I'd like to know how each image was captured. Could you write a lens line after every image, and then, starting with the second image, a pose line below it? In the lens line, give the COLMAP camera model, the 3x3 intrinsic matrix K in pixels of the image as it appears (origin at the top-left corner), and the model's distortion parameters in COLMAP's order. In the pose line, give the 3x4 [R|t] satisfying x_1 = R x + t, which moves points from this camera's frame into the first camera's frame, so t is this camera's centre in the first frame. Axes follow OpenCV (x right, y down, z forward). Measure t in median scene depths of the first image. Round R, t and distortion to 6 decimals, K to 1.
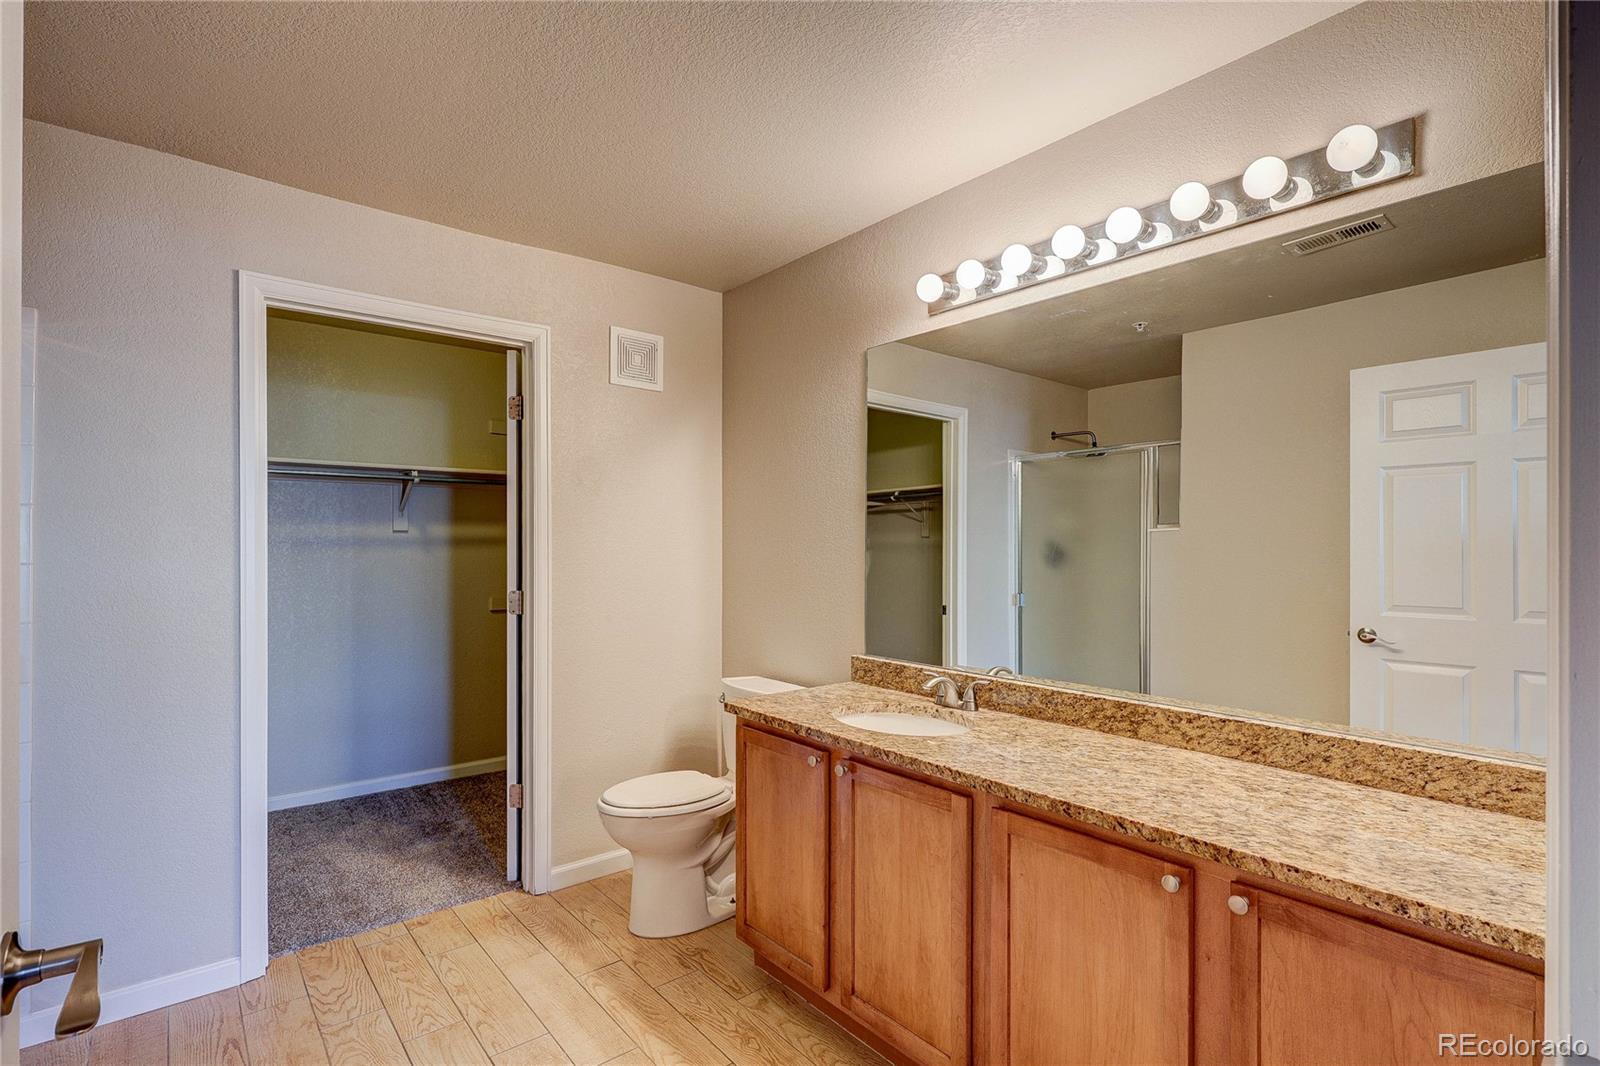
lens RADIAL K [[757.9, 0, 801.3], [0, 757.9, 550.4], [0, 0, 1]] dist [-0.001397, -0.000171]
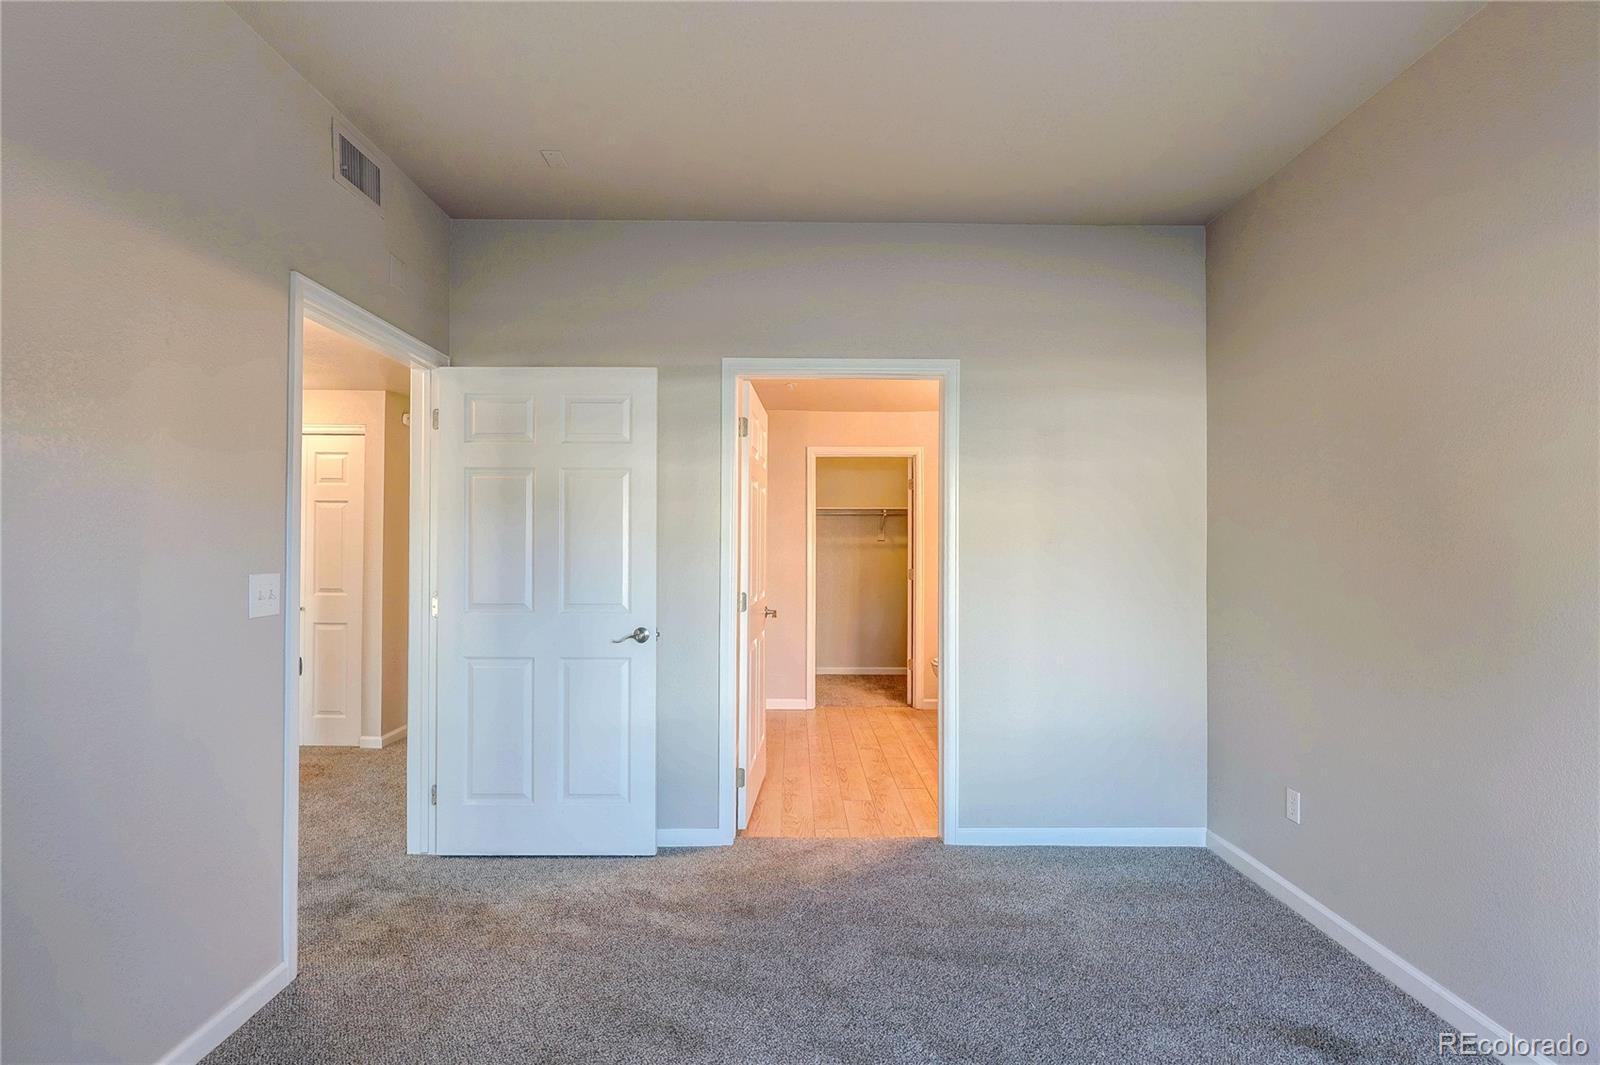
lens RADIAL K [[757.9, 0, 801.3], [0, 757.9, 549.9], [0, 0, 1]] dist [-0.001397, -0.000171]
pose [[0.774828, 0.006022, -0.632143, 0.603369], [-0.007856, 0.999969, -0.000103, 0.000694], [0.632123, 0.005046, 0.774851, -0.704297]]
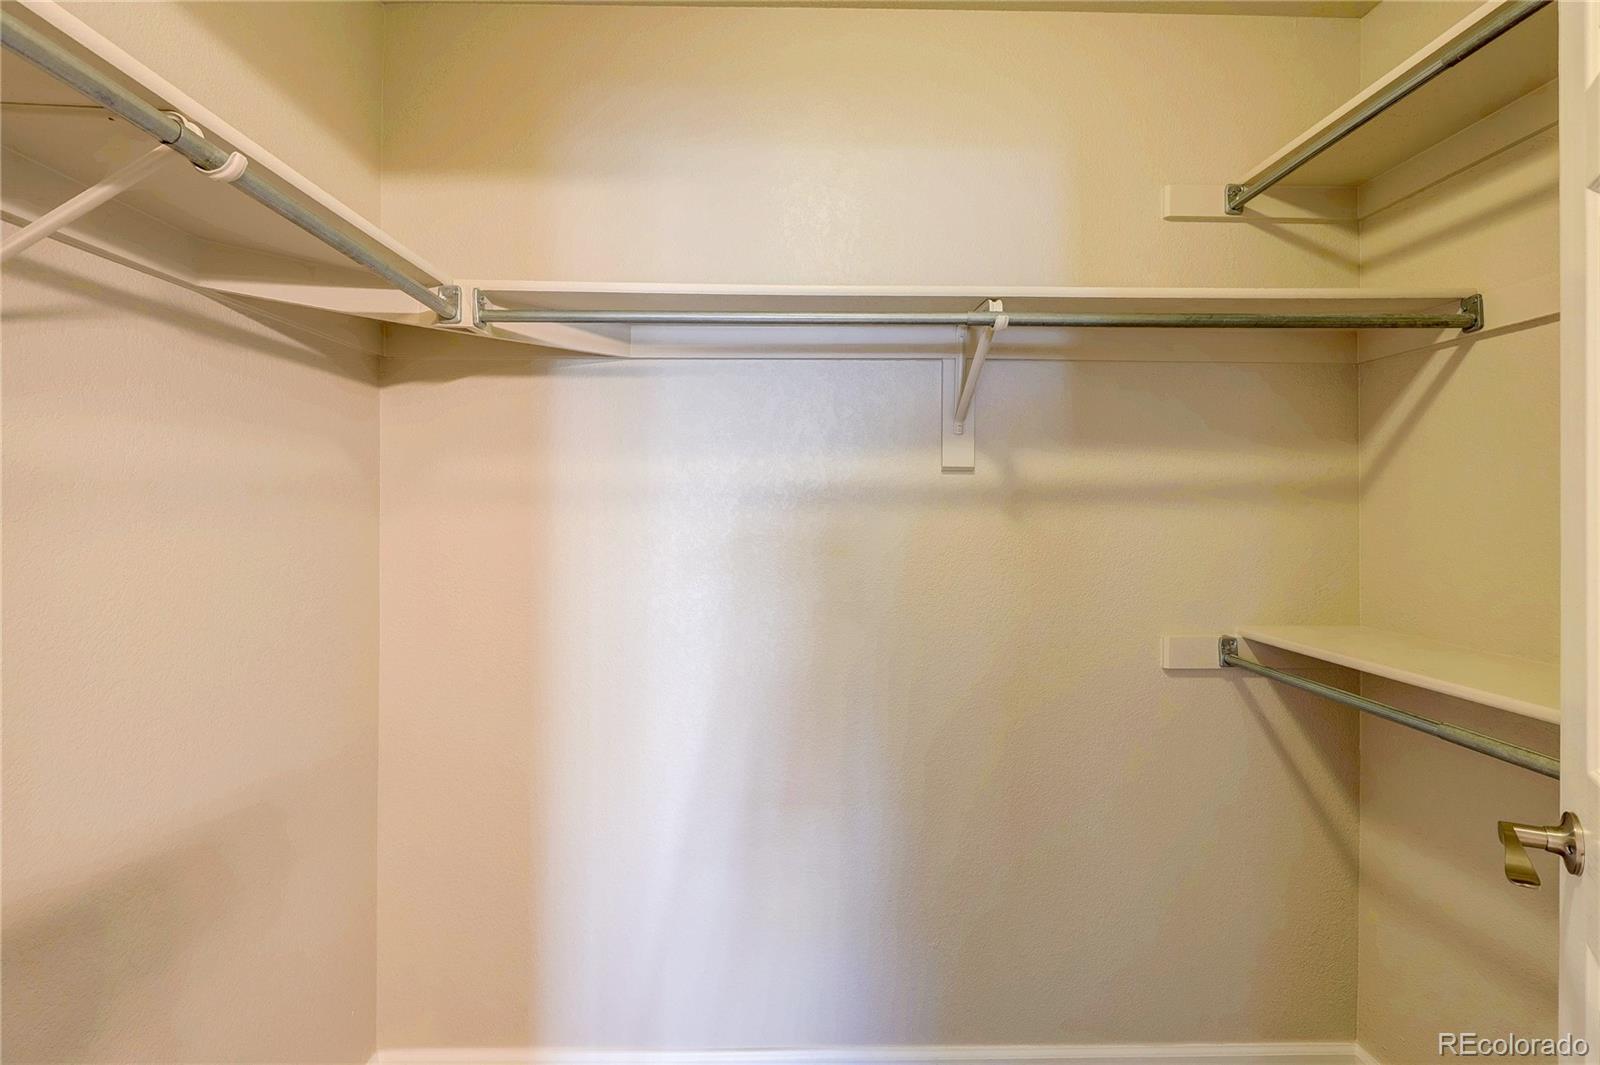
lens RADIAL K [[765.1, 0, 801.5], [0, 765.1, 510.8], [0, 0, 1]] dist [-0.003753, -0.000257]
pose [[0.781147, 0.001130, -0.624346, -0.374163], [-0.004597, 0.999982, -0.003942, 0.000000], [0.624330, 0.005949, 0.781138, 0.692794]]
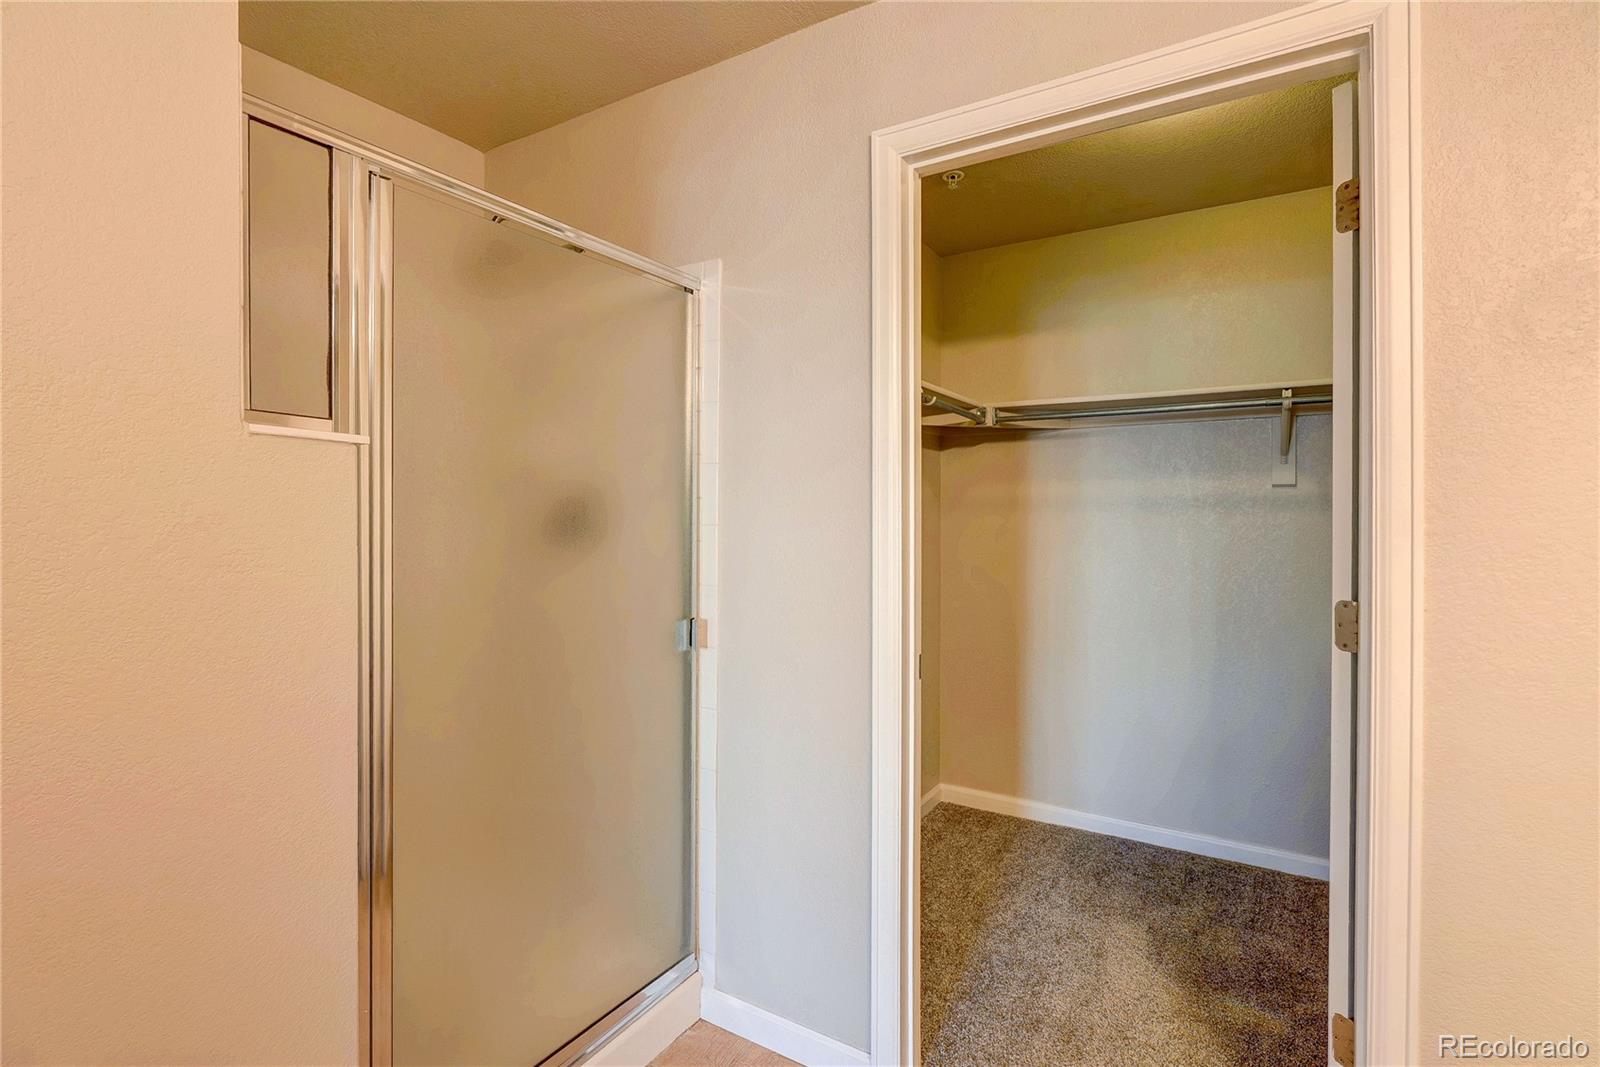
lens RADIAL K [[765.1, 0, 801.5], [0, 765.1, 511.8], [0, 0, 1]] dist [-0.003753, -0.000257]
pose [[0.321656, 0.002154, -0.946854, -0.034205], [-0.005162, 0.999987, 0.000521, -0.000248], [0.946843, 0.004720, 0.321662, 0.433170]]
